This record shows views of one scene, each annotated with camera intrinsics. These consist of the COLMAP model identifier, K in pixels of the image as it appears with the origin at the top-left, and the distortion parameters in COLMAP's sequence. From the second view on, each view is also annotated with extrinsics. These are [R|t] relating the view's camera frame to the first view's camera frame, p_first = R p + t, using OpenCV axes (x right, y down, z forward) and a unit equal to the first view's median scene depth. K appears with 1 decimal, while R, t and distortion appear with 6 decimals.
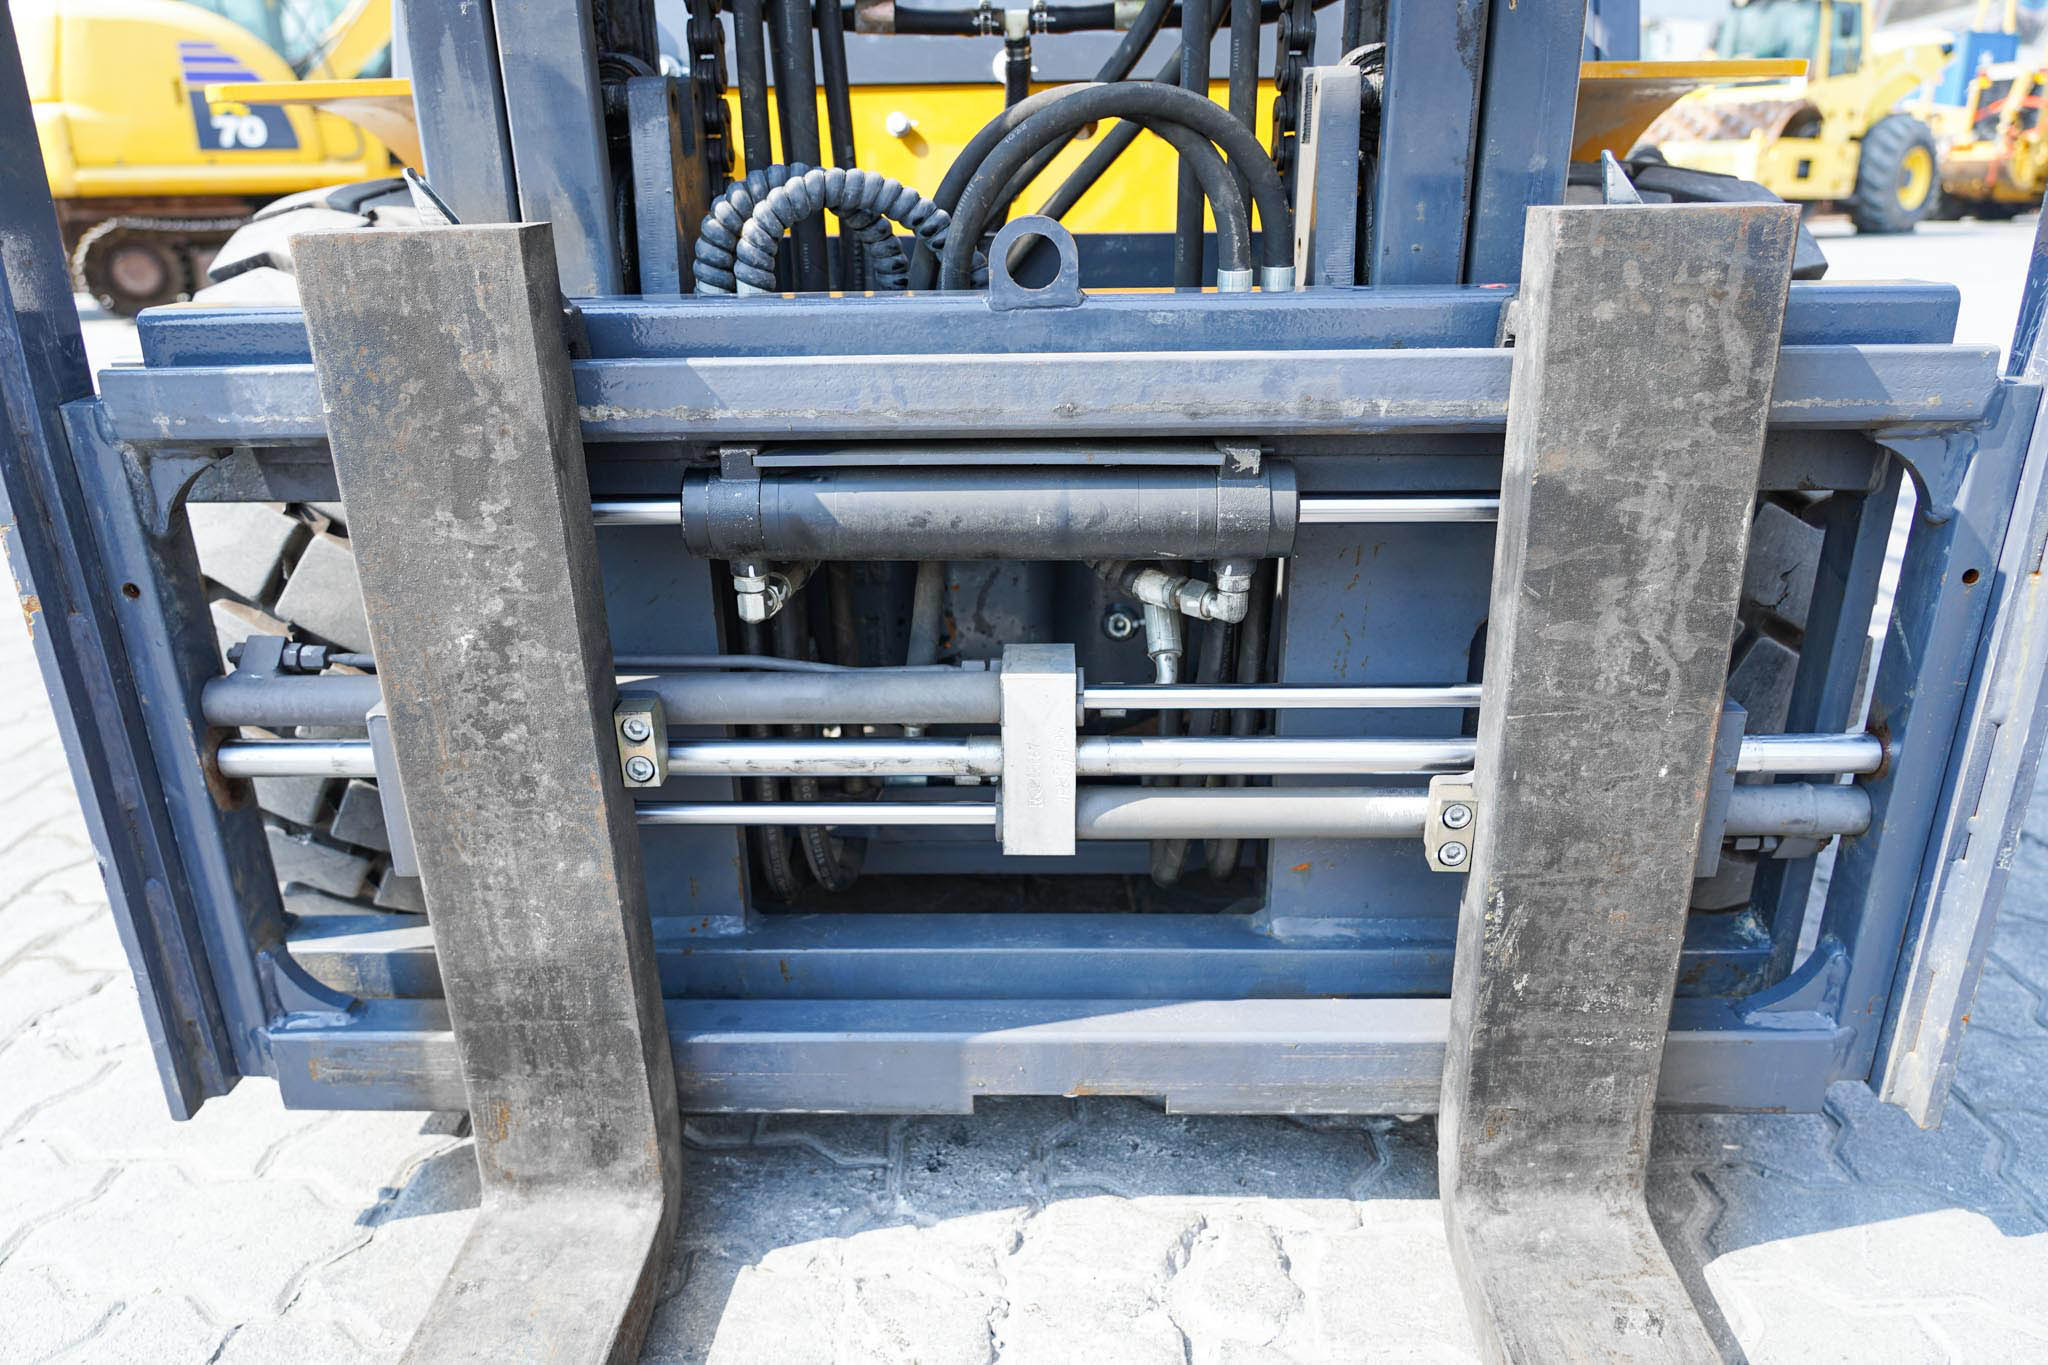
lens RADIAL K [[1382.0, 0, 1024.8], [0, 1382.0, 647.7], [0, 0, 1]] dist [-0.032584, 0.014308]
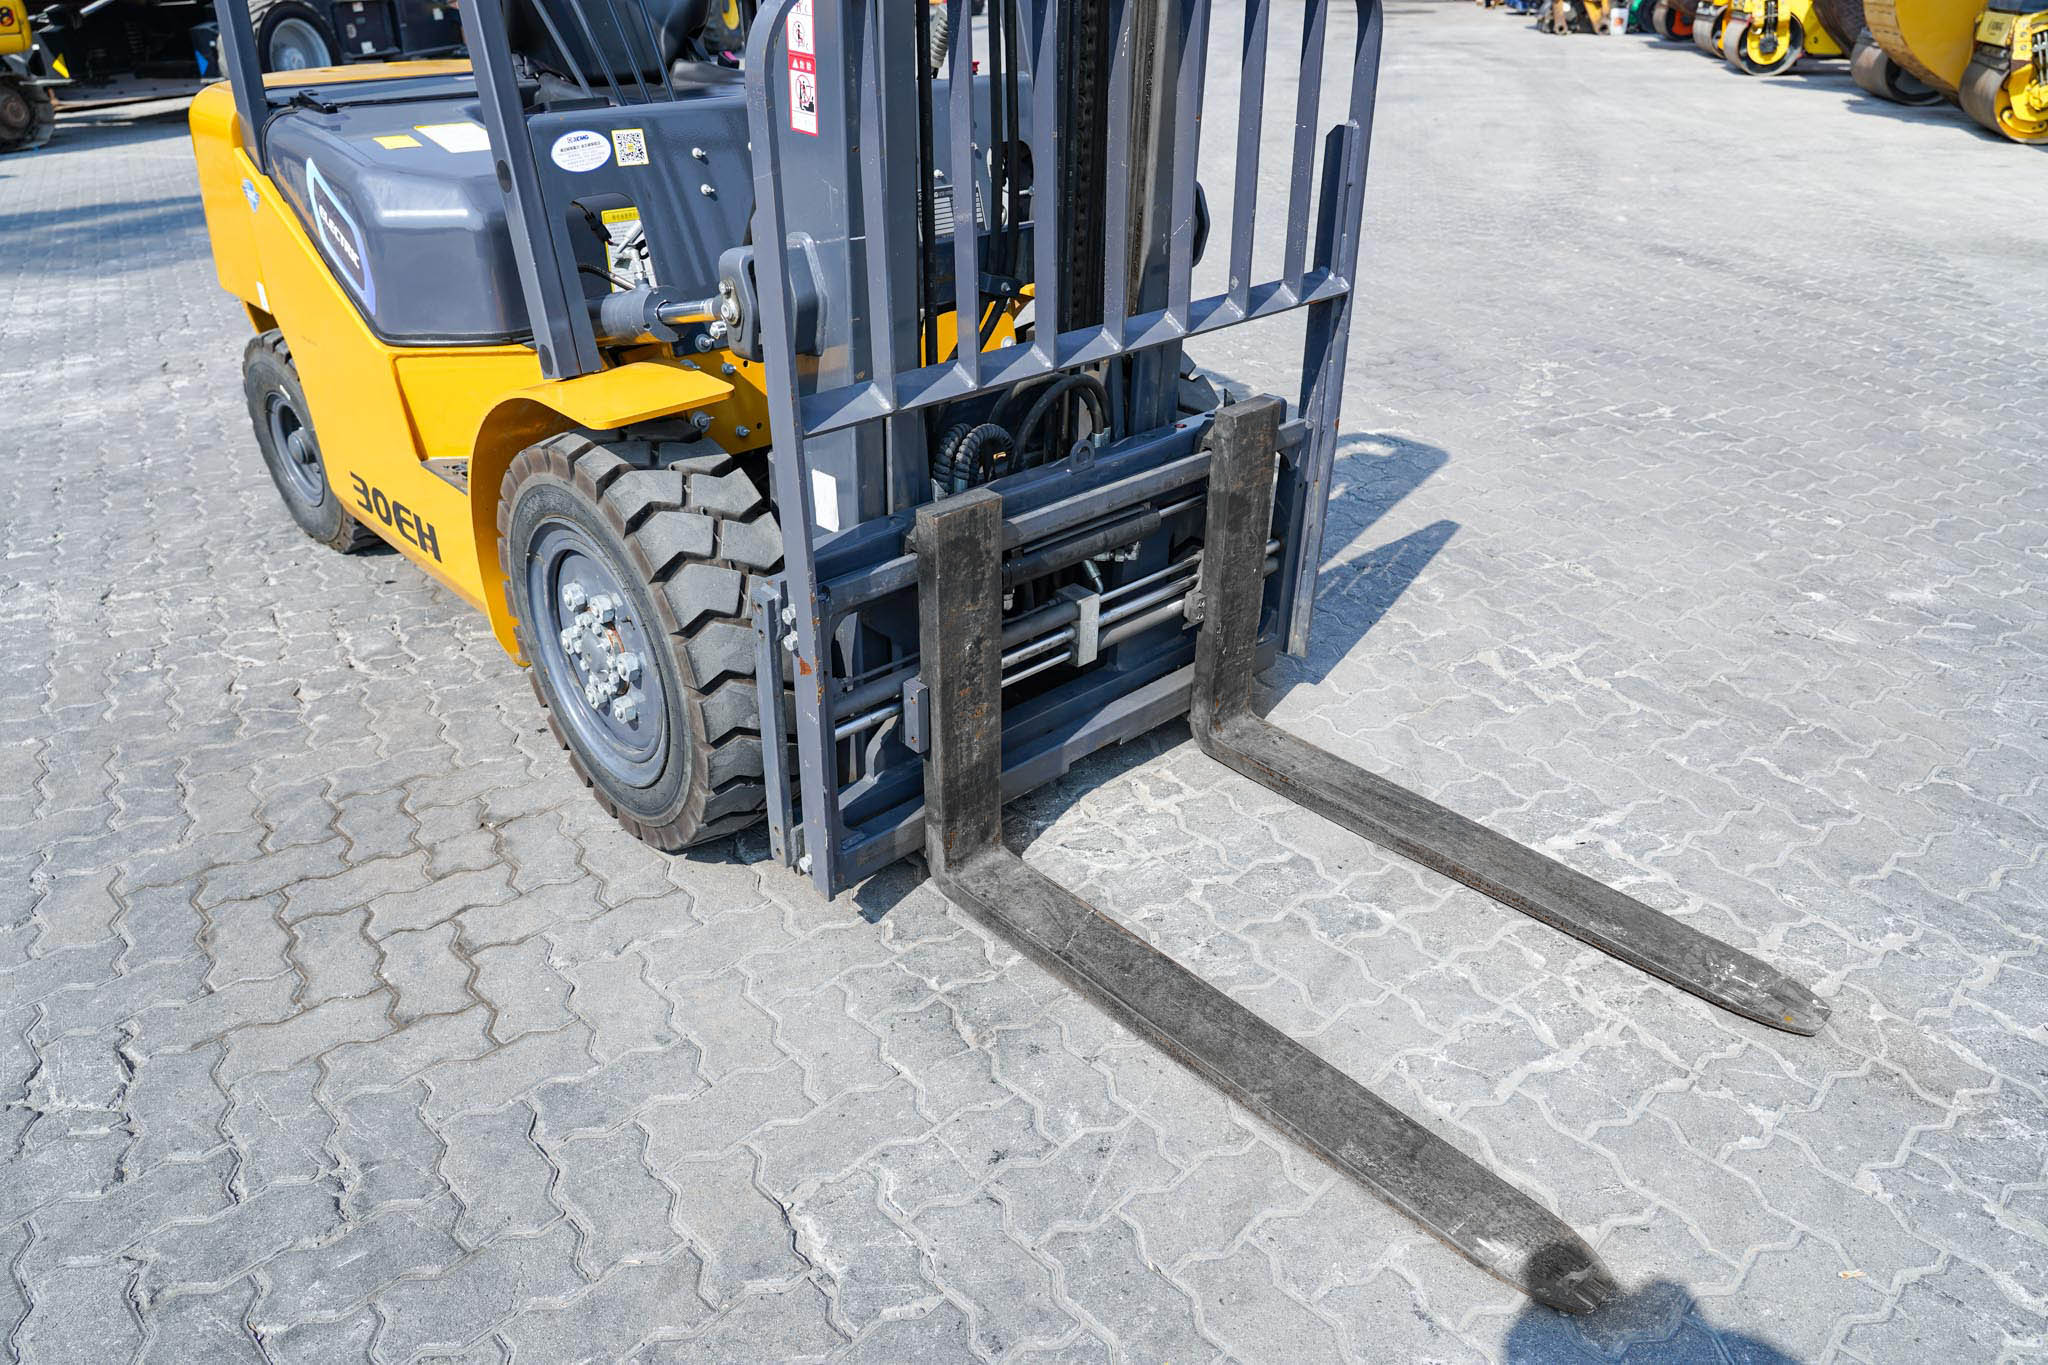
lens RADIAL K [[1382.0, 0, 1022.4], [0, 1382.0, 671.6], [0, 0, 1]] dist [-0.032584, 0.014308]
pose [[0.719358, -0.318819, 0.617154, -1.821788], [0.217938, 0.947179, 0.235278, -0.514996], [-0.659566, -0.034748, 0.750843, -0.966176]]
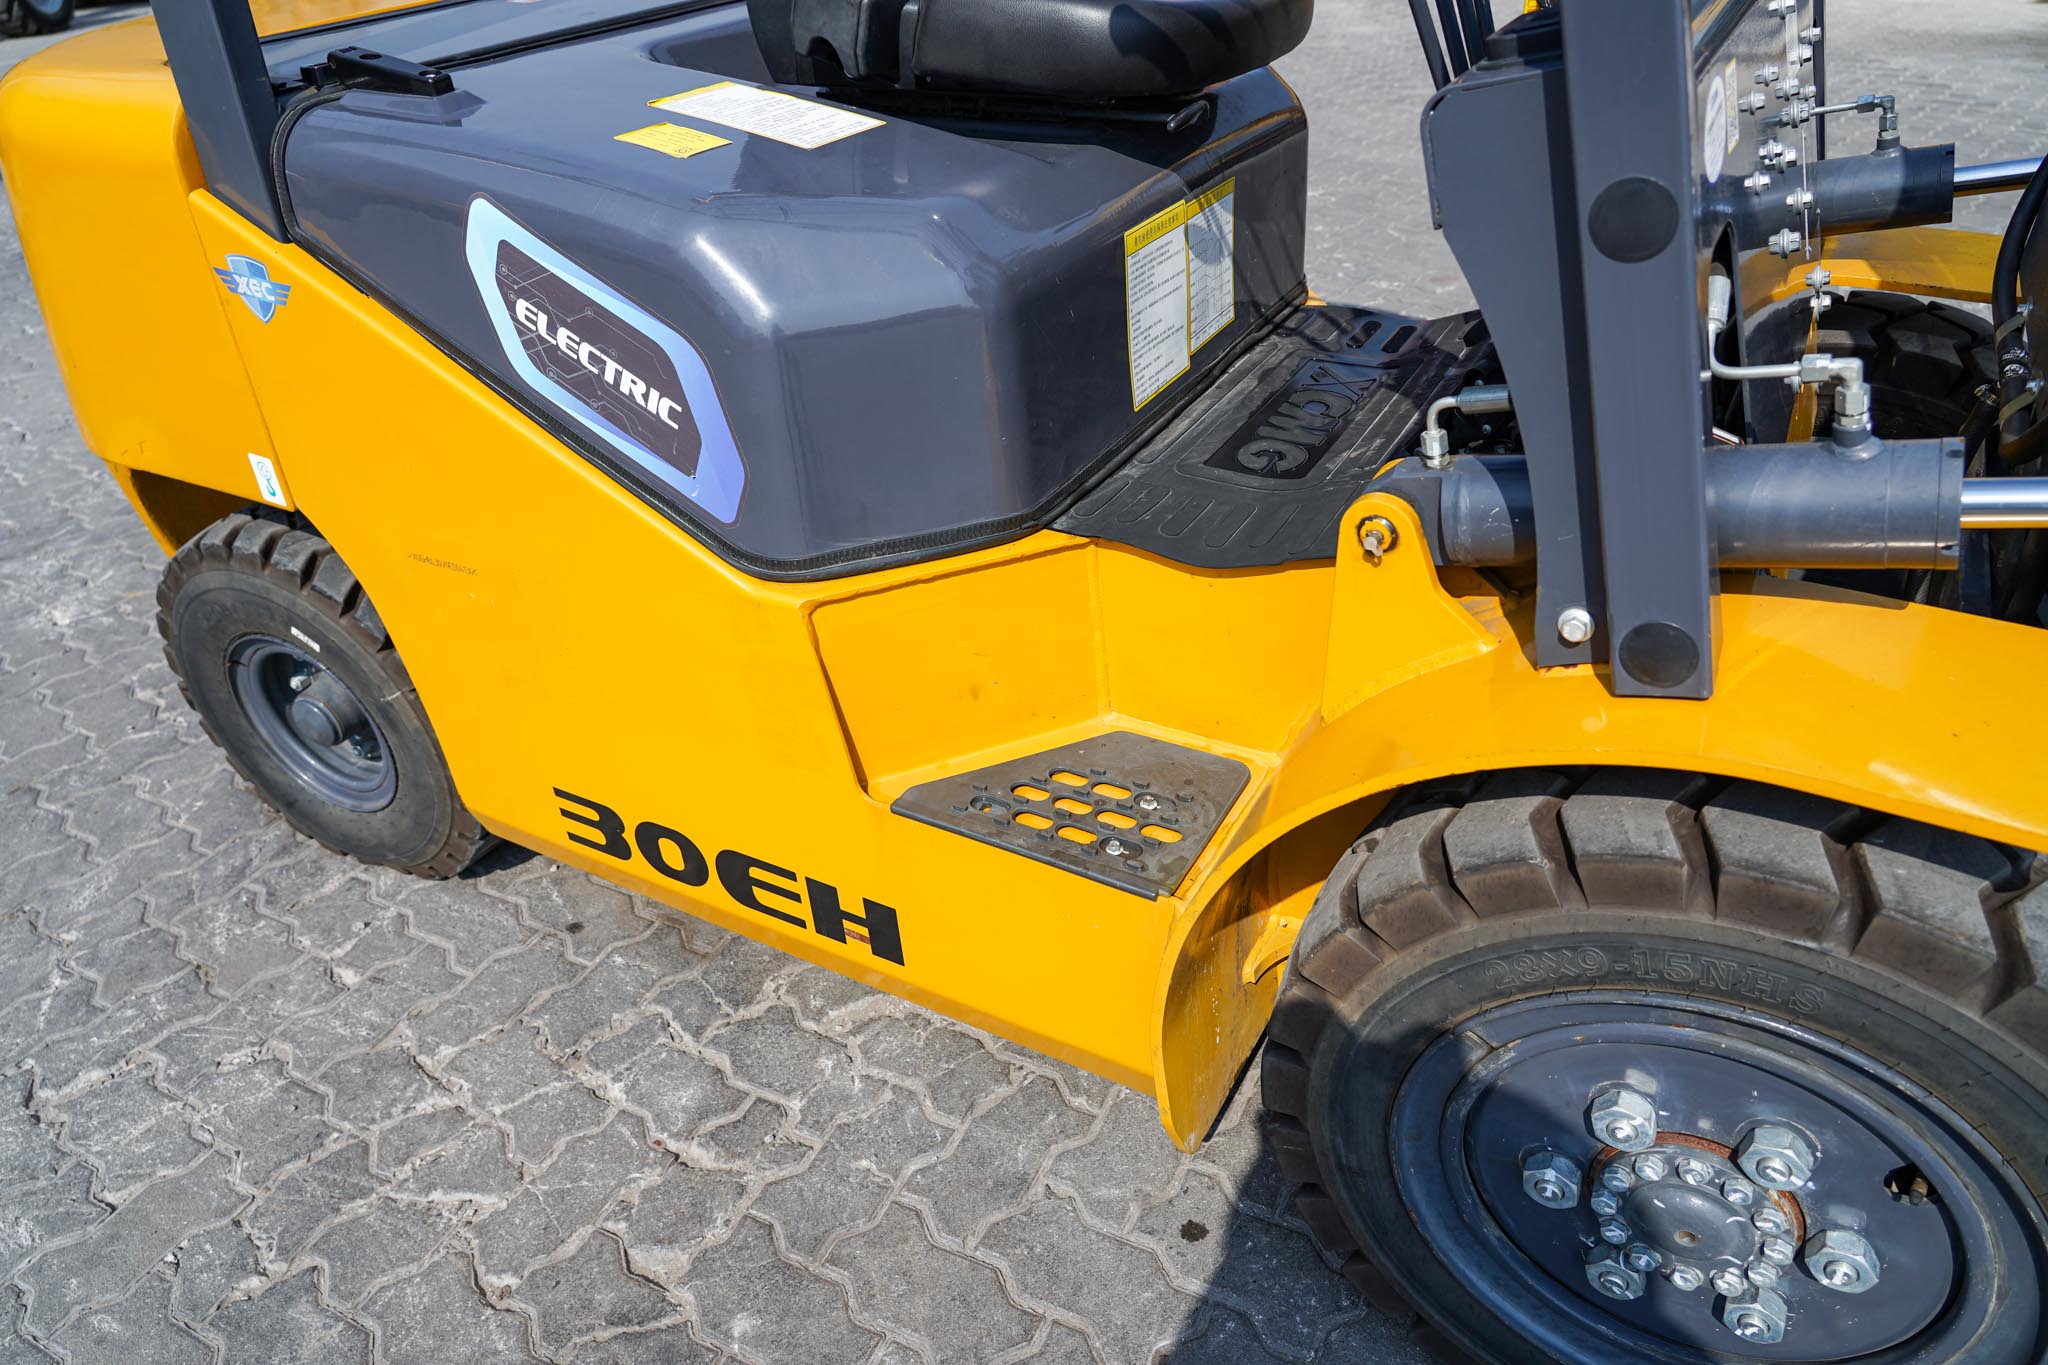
lens RADIAL K [[1382.0, 0, 1024.2], [0, 1382.0, 672.6], [0, 0, 1]] dist [-0.032584, 0.014308]
pose [[0.470692, -0.493364, 0.731465, -1.696912], [0.329193, 0.867381, 0.373204, -1.194582], [-0.818585, 0.065129, 0.570681, 1.360586]]
